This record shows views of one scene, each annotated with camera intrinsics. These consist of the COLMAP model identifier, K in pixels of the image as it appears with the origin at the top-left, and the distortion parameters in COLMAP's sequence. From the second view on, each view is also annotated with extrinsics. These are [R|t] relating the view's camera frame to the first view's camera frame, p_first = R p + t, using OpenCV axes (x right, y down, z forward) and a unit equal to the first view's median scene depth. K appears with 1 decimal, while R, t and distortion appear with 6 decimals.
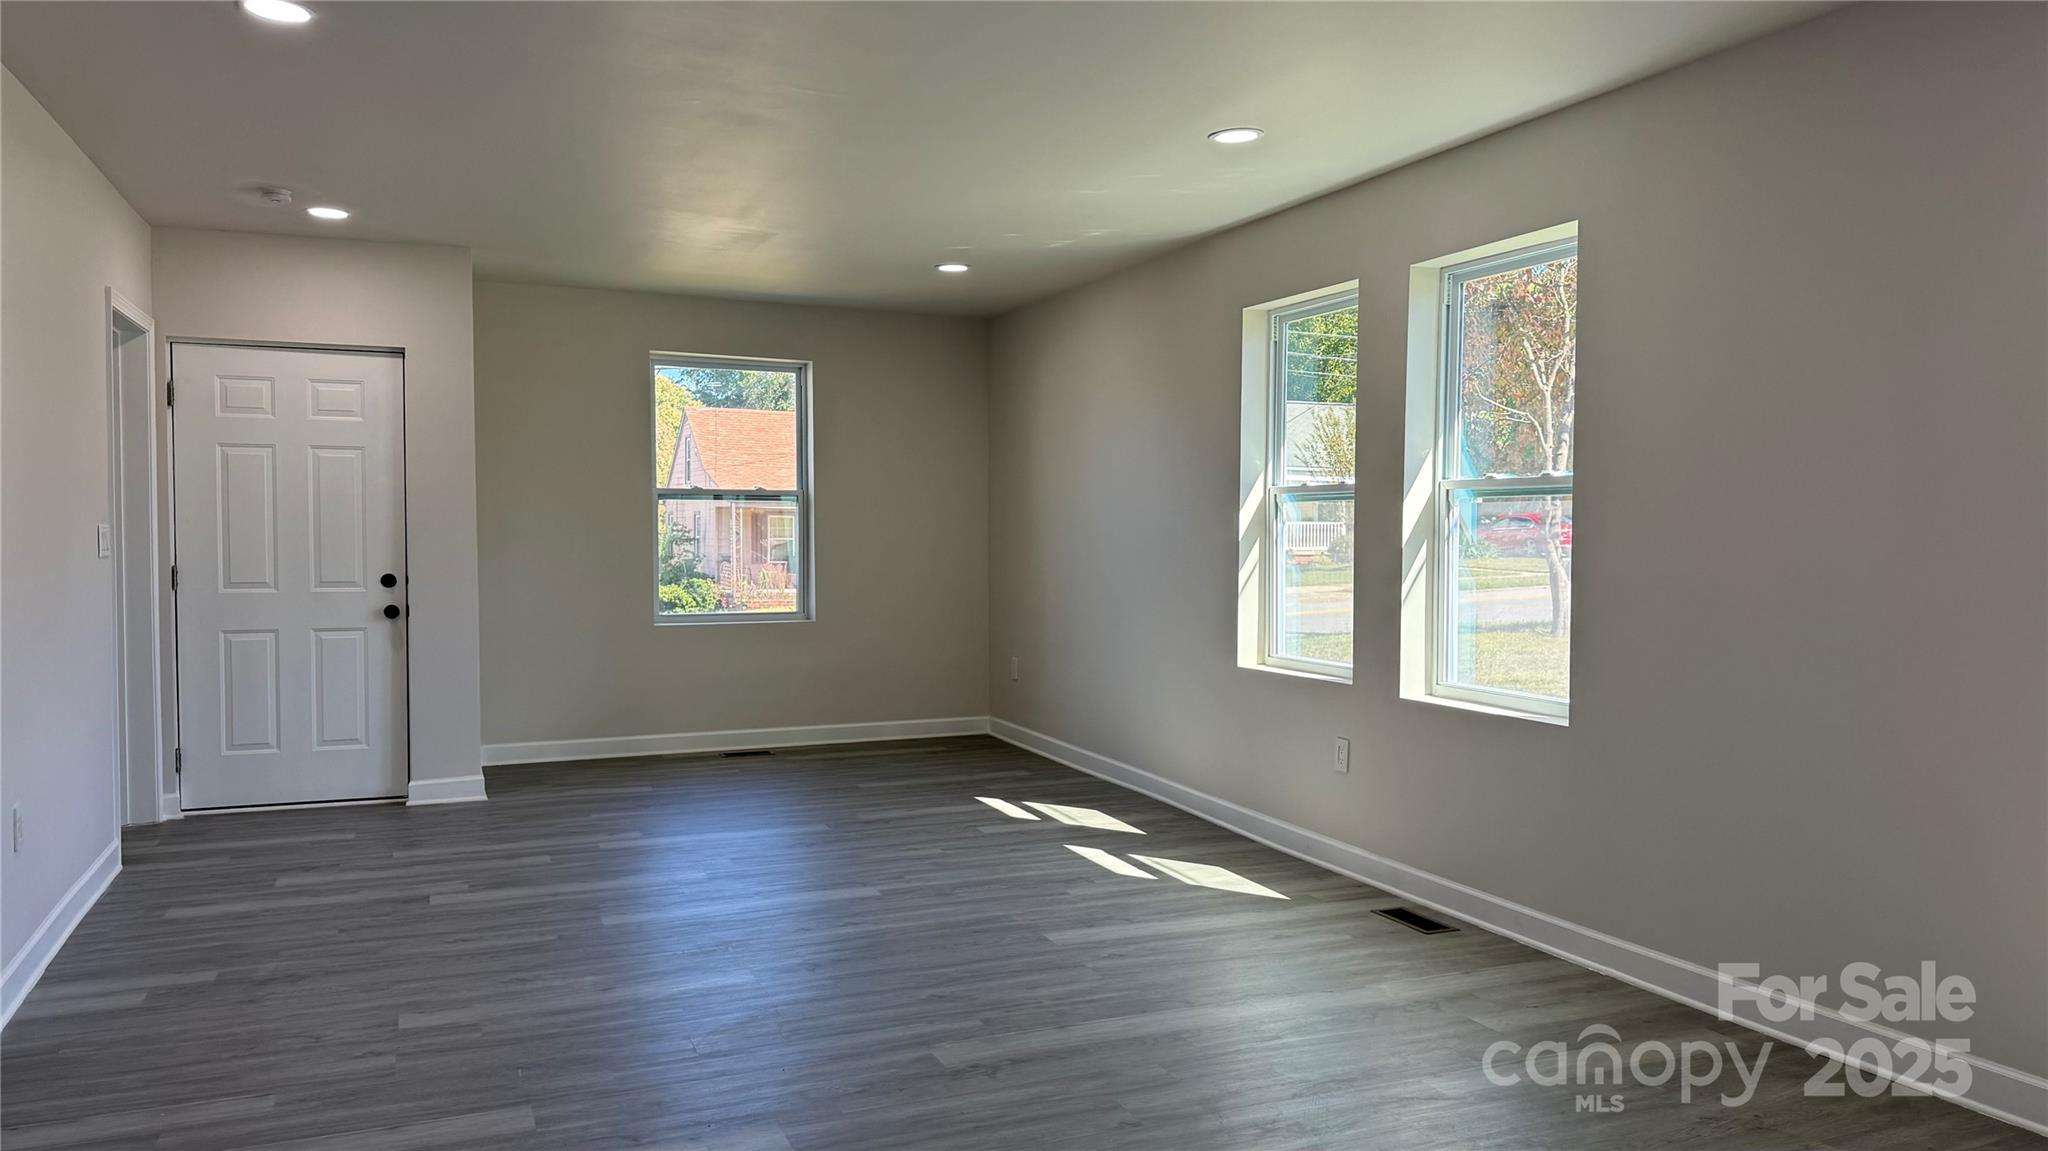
lens RADIAL K [[1446.9, 0, 1029.5], [0, 1446.9, 570.7], [0, 0, 1]] dist [0.066990, -0.004859]
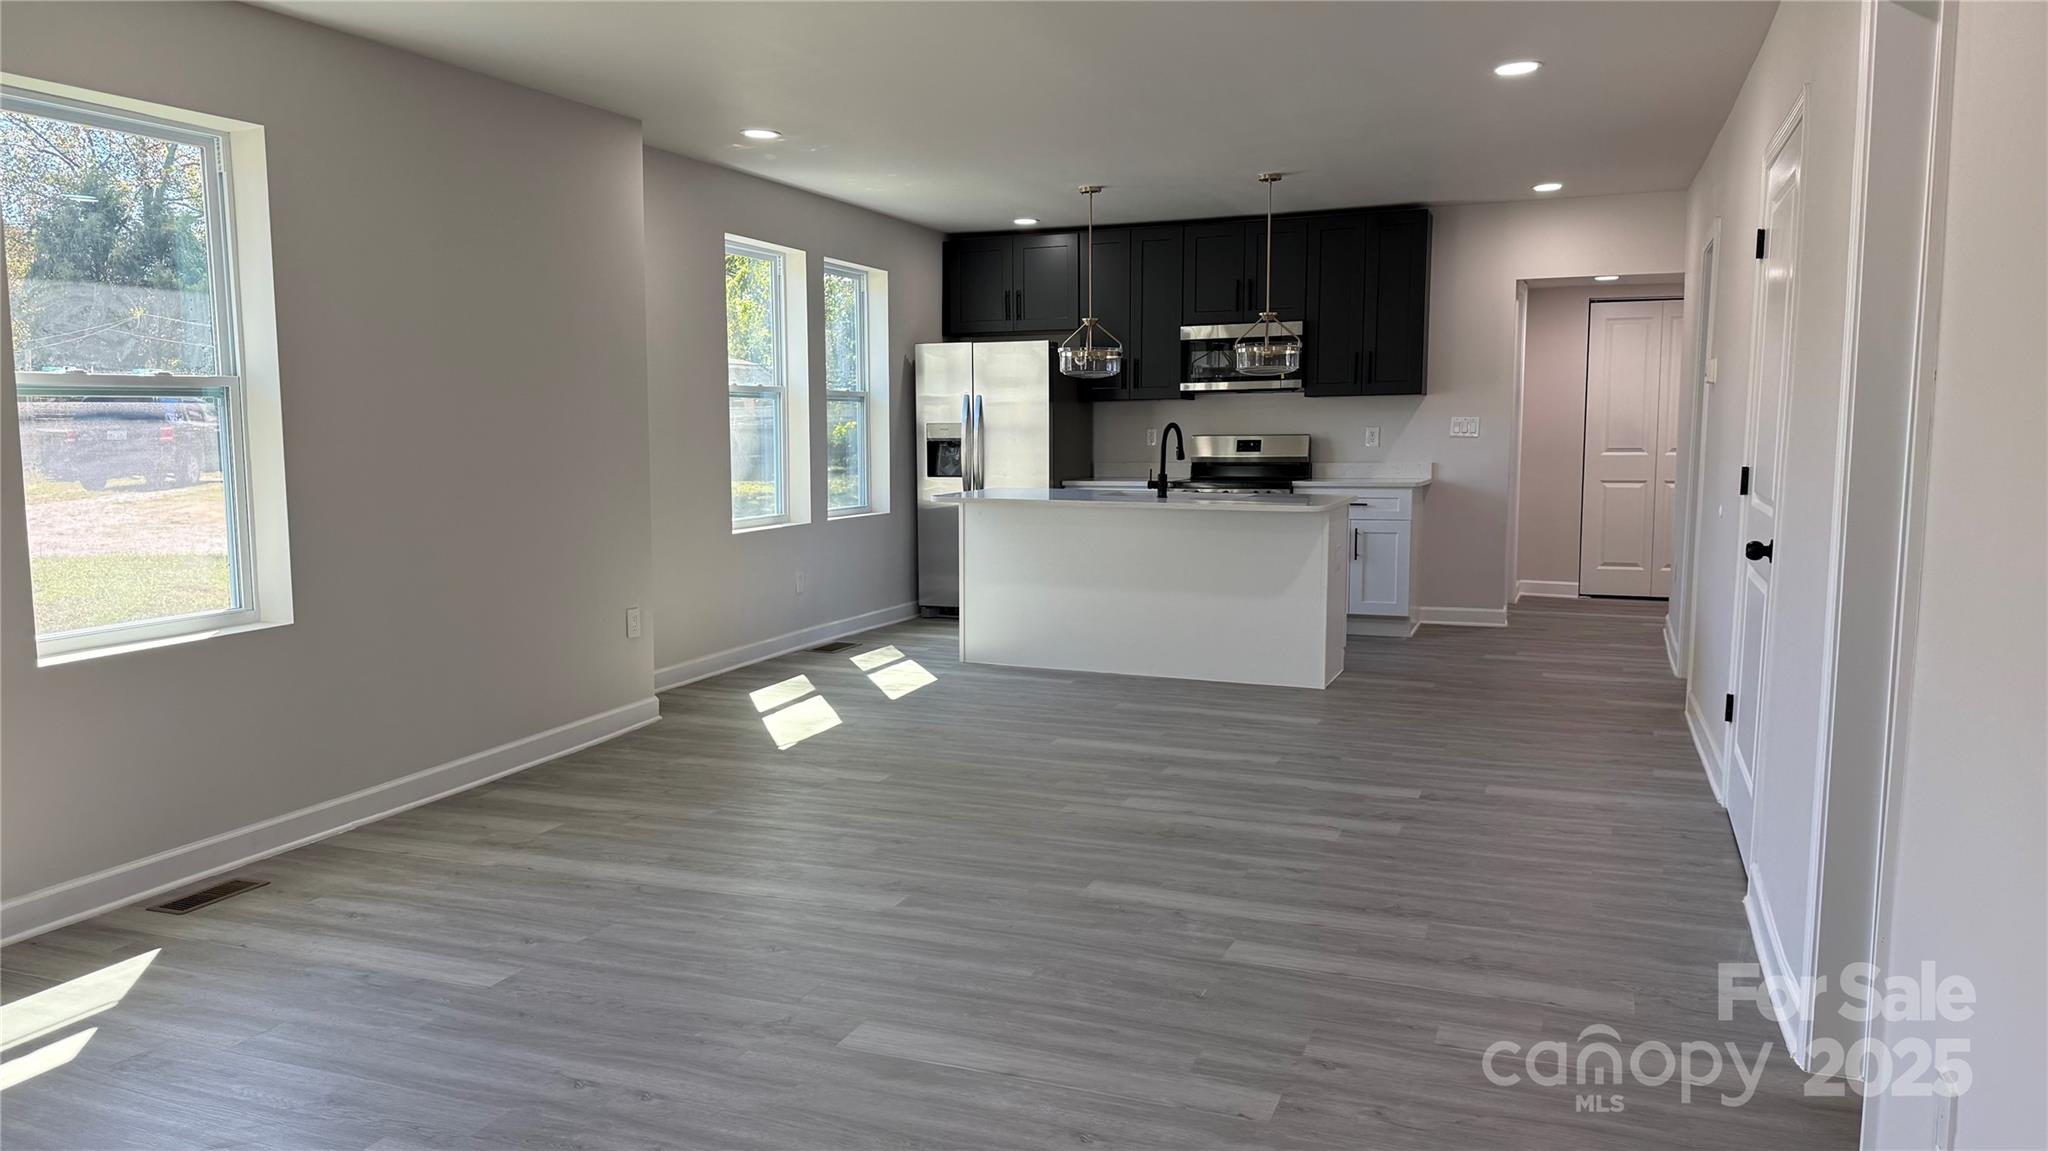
lens RADIAL K [[1446.9, 0, 1026.1], [0, 1446.9, 586.4], [0, 0, 1]] dist [0.066990, -0.004859]
pose [[-0.713137, -0.074089, 0.697098, -0.821162], [0.038465, 0.988766, 0.144438, -0.055536], [-0.699968, 0.129818, -0.702276, 1.553948]]
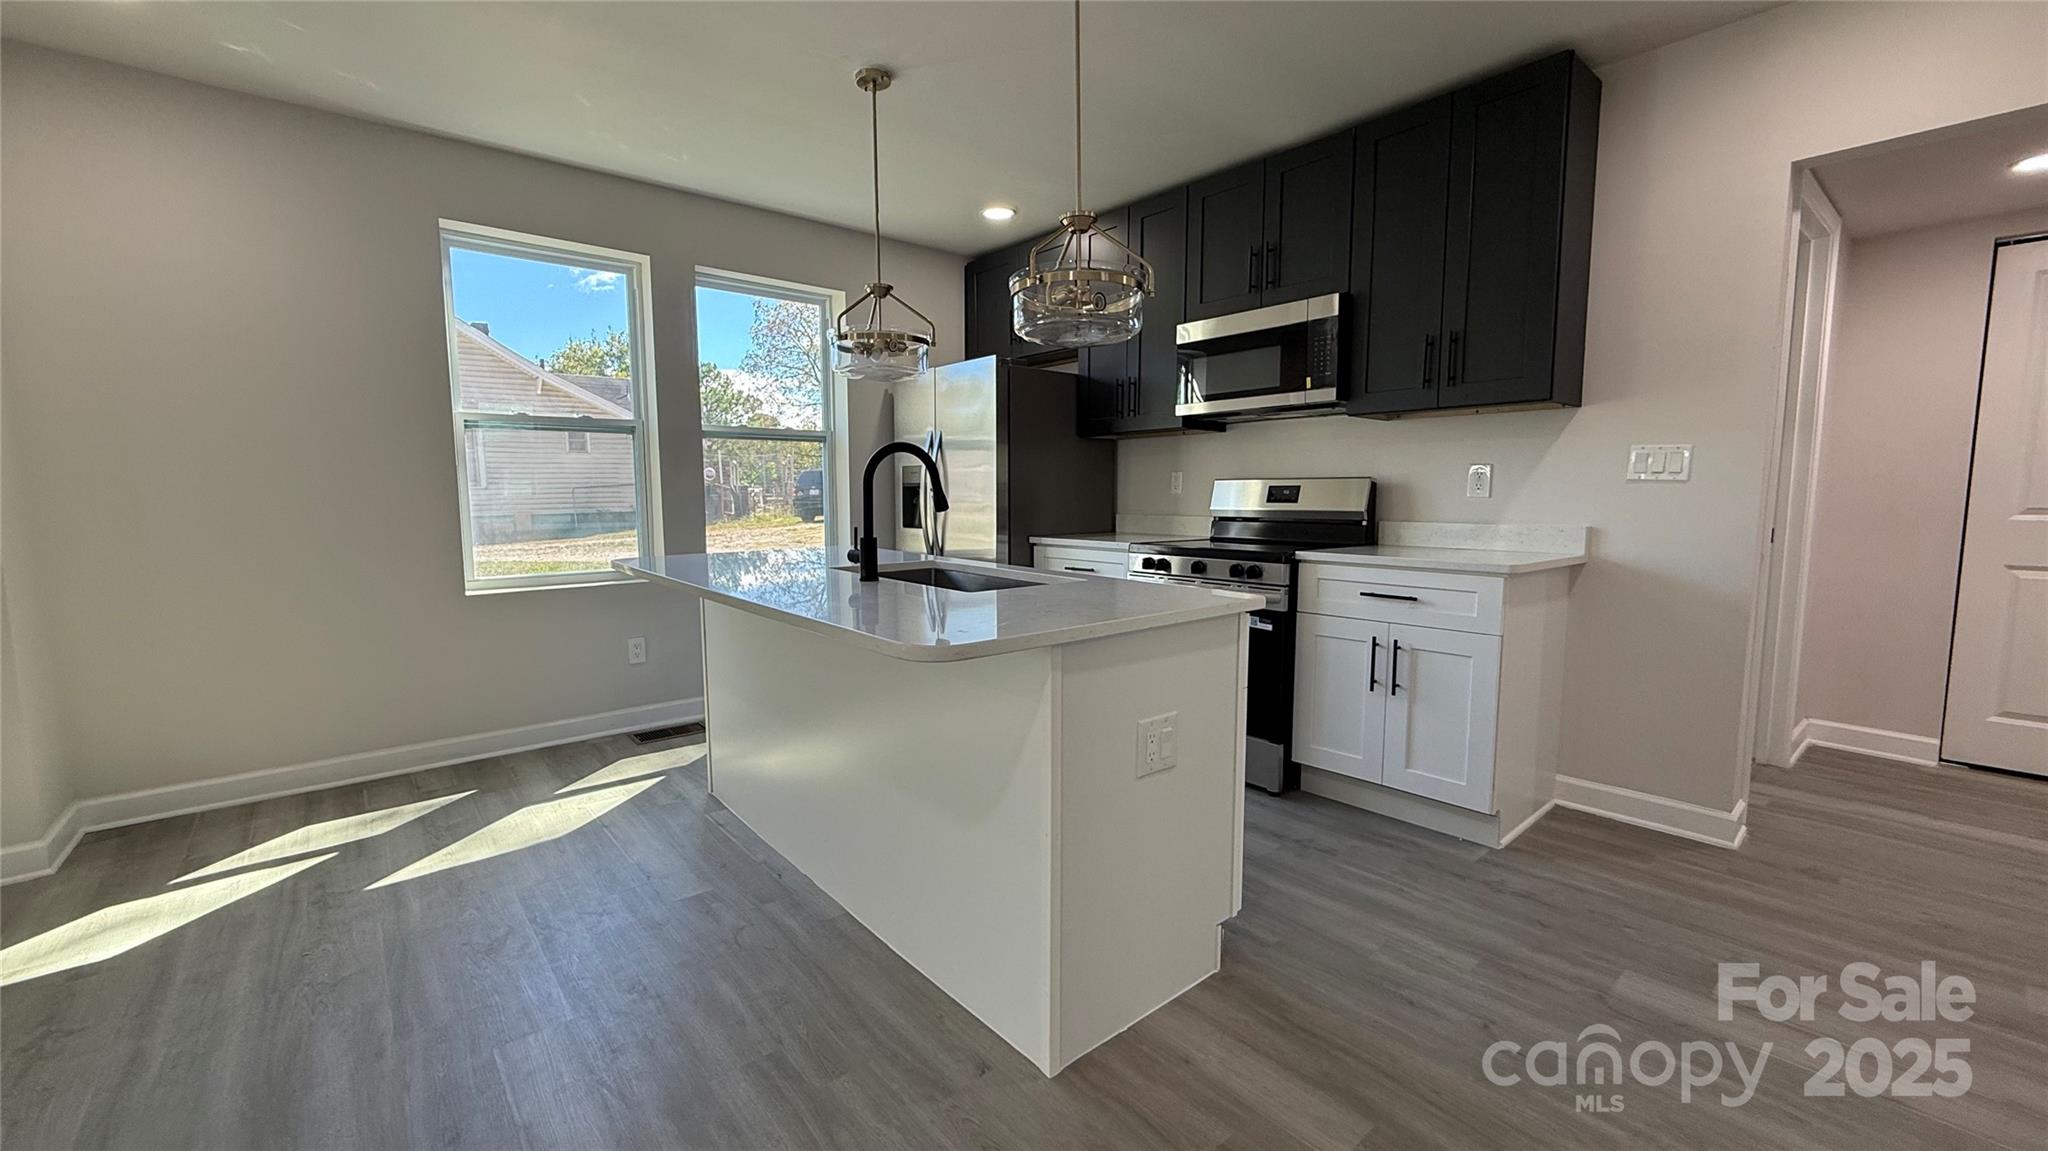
lens RADIAL K [[810.4, 0, 1025.6], [0, 810.4, 573.8], [0, 0, 1]] dist [-0.000002, 0.000140]
pose [[-0.298222, -0.096666, 0.949589, -0.441796], [0.049232, 0.991977, 0.116442, 0.003610], [-0.953226, 0.081475, -0.291070, 0.699138]]
